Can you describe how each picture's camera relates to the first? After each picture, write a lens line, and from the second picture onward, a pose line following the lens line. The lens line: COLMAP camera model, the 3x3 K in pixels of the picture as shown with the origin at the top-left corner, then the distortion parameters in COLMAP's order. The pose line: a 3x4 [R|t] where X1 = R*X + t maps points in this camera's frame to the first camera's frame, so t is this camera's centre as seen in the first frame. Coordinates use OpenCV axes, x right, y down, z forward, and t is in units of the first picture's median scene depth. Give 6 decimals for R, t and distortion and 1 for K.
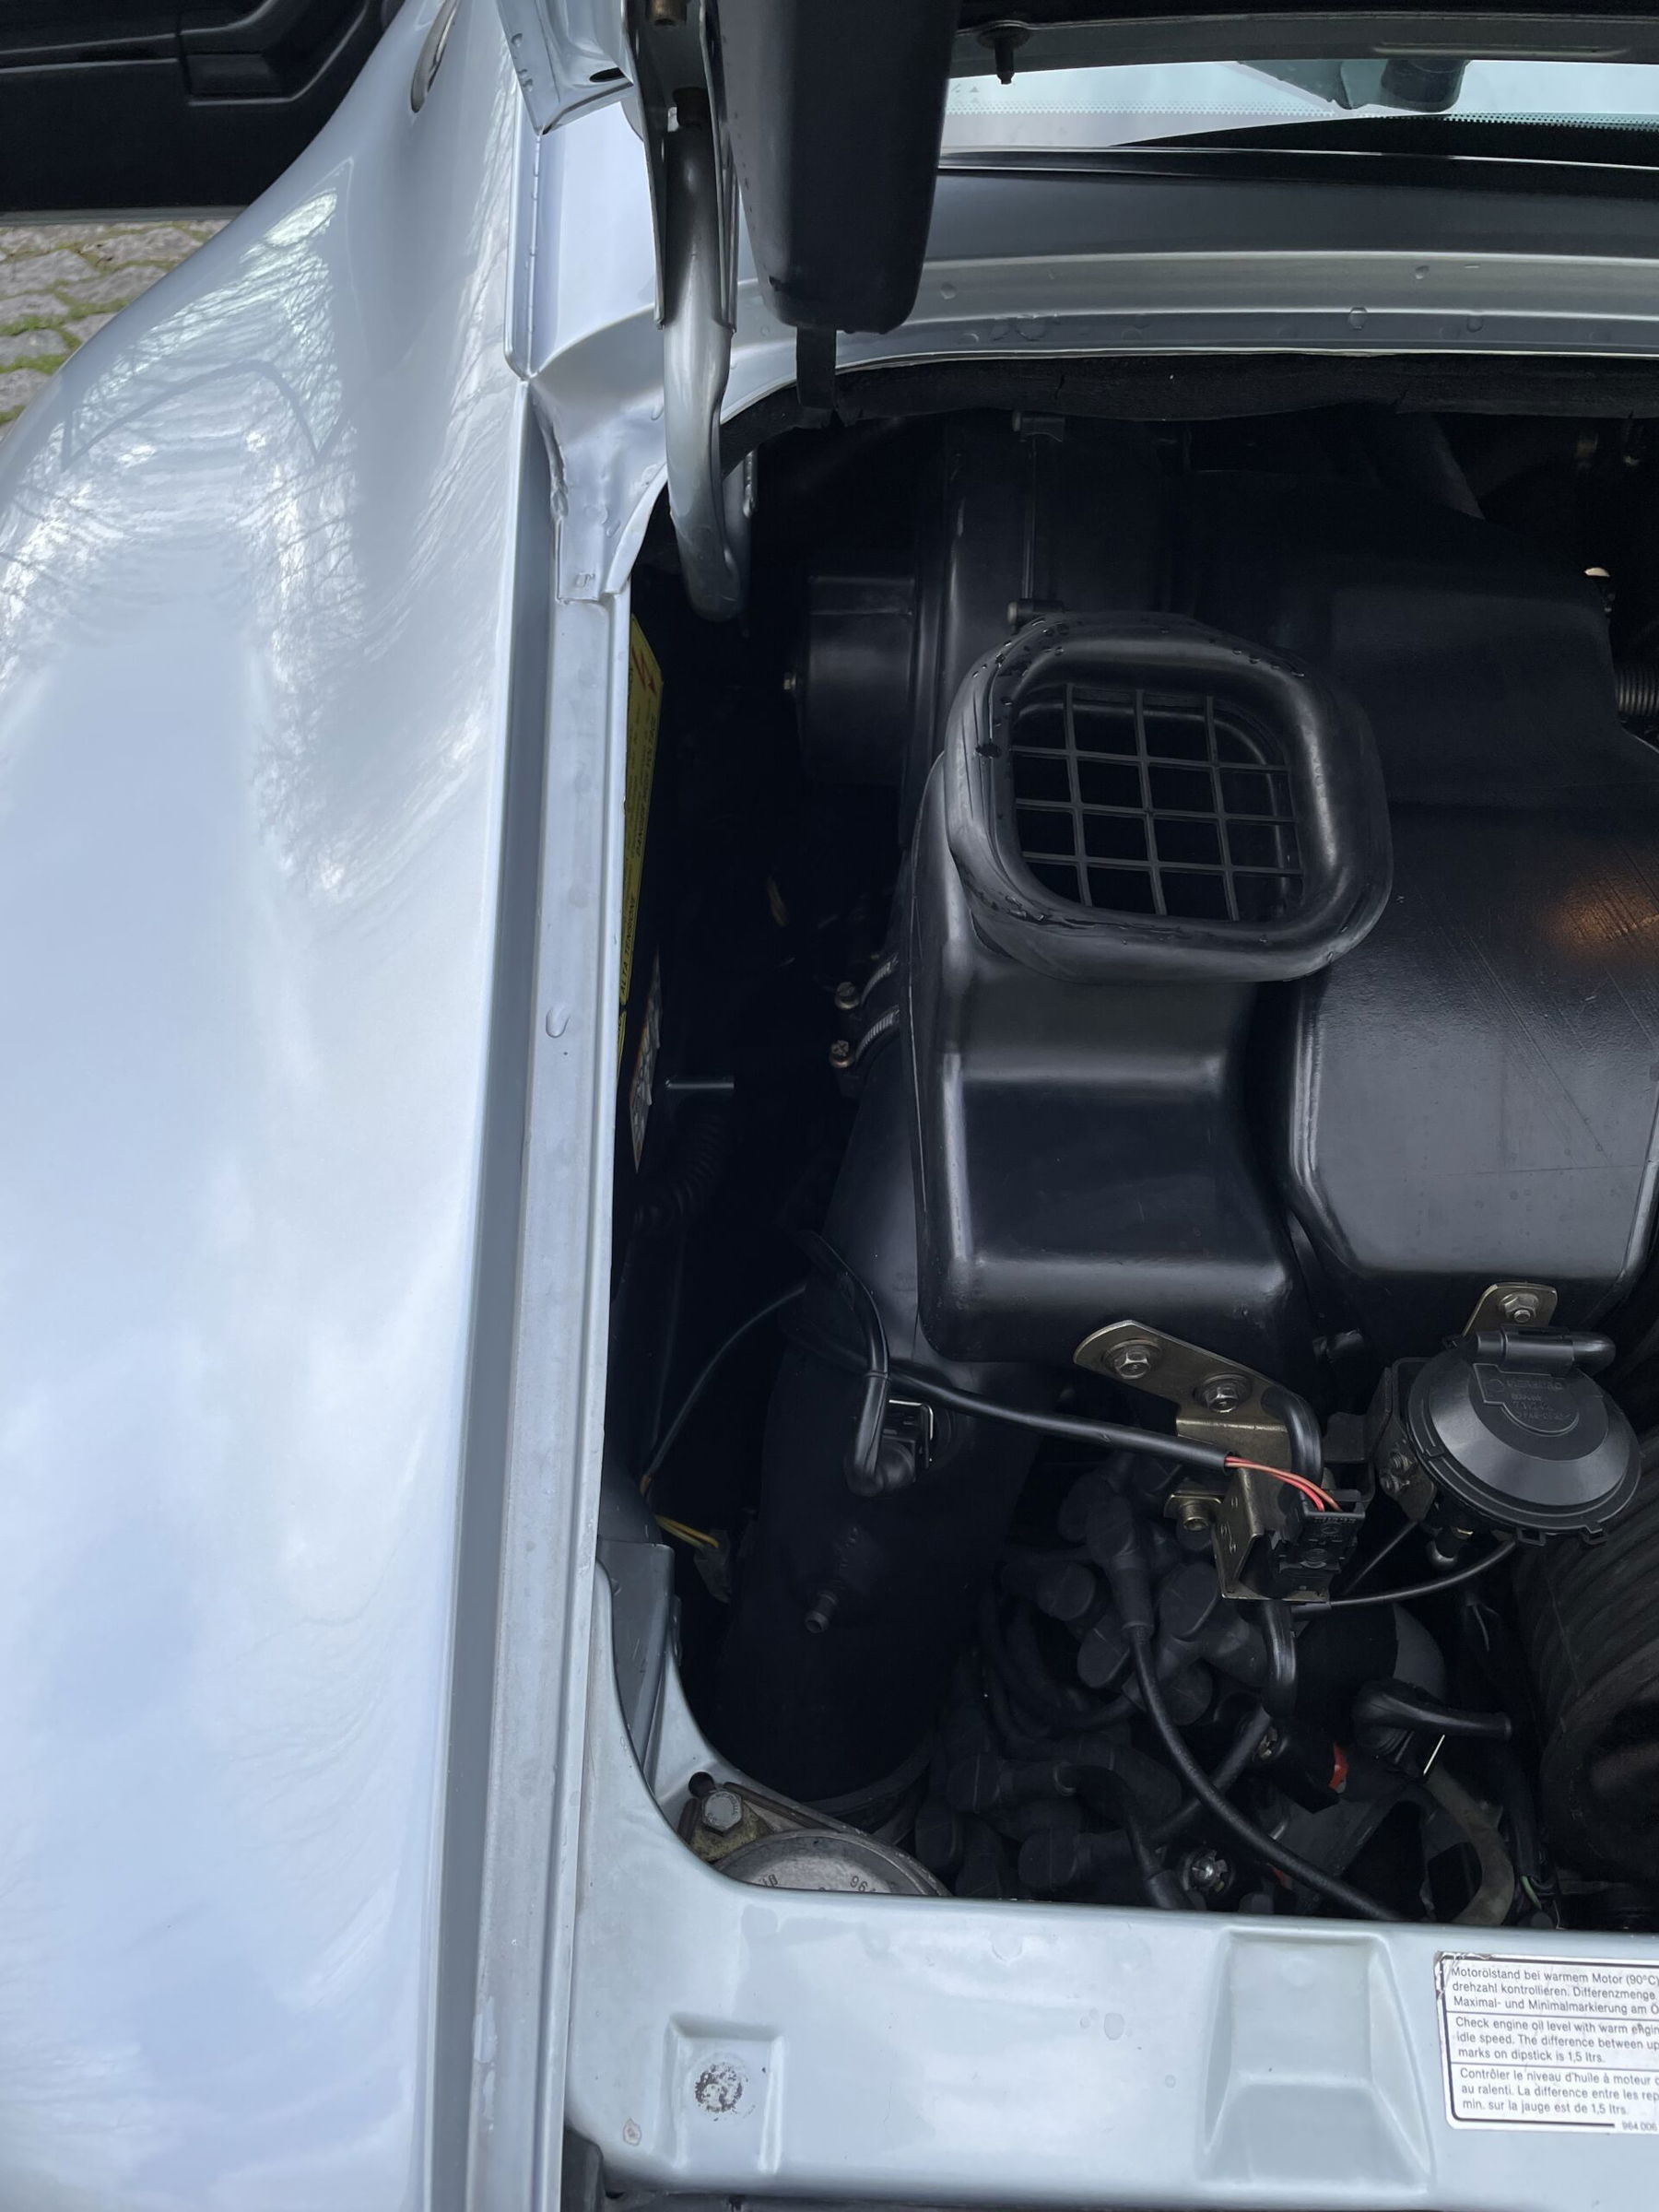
lens RADIAL K [[1672.5, 0, 882.2], [0, 1672.5, 1104.8], [0, 0, 1]] dist [0.054264, -0.075814]
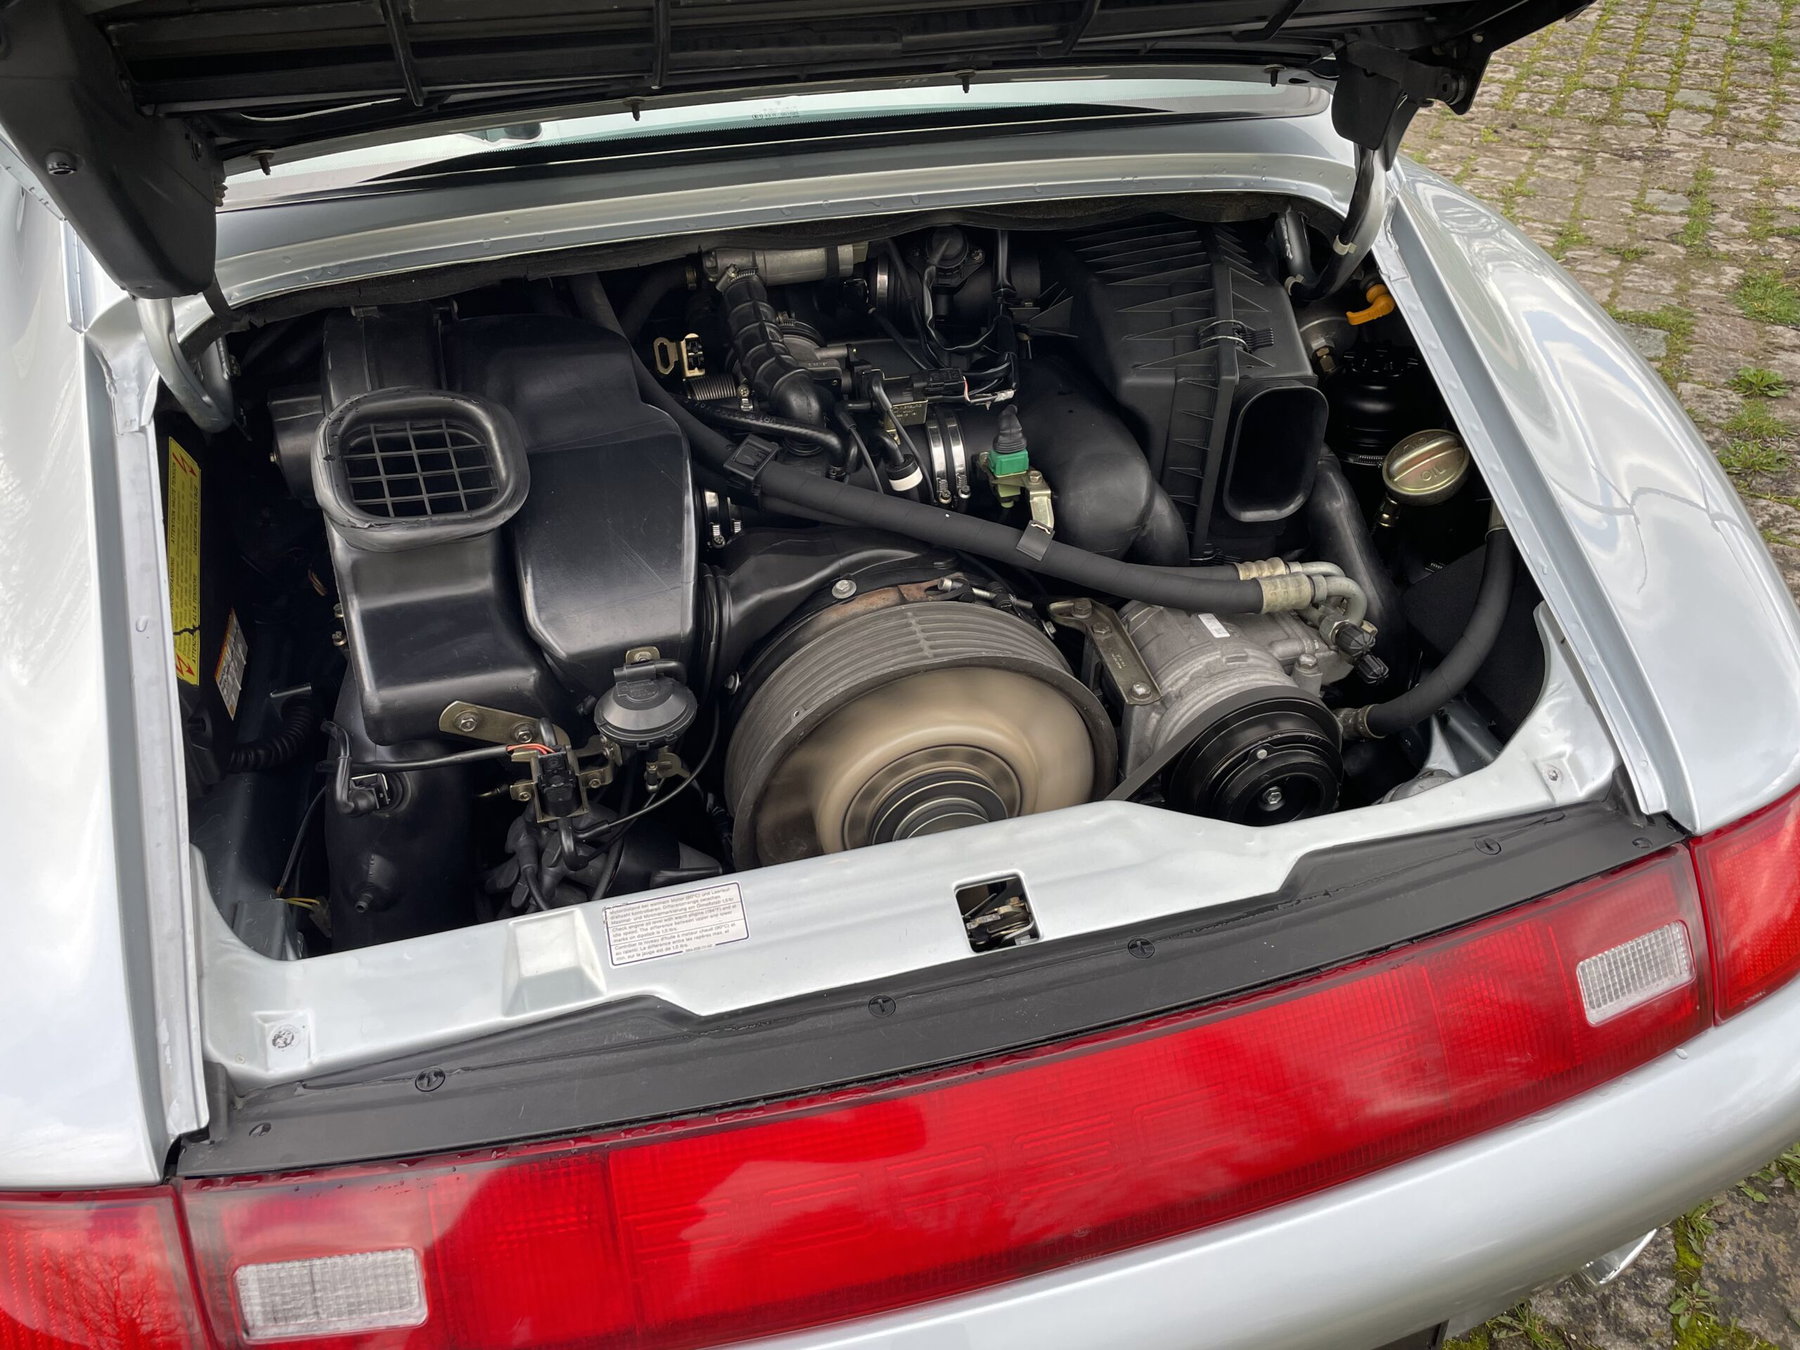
lens RADIAL K [[1361.0, 0, 943.2], [0, 1361.0, 671.8], [0, 0, 1]] dist [0.054264, -0.075814]
pose [[0.952939, -0.218819, 0.209823, 0.367921], [0.239667, 0.967604, -0.079390, 0.367178], [-0.185653, 0.125941, 0.974511, -0.801330]]
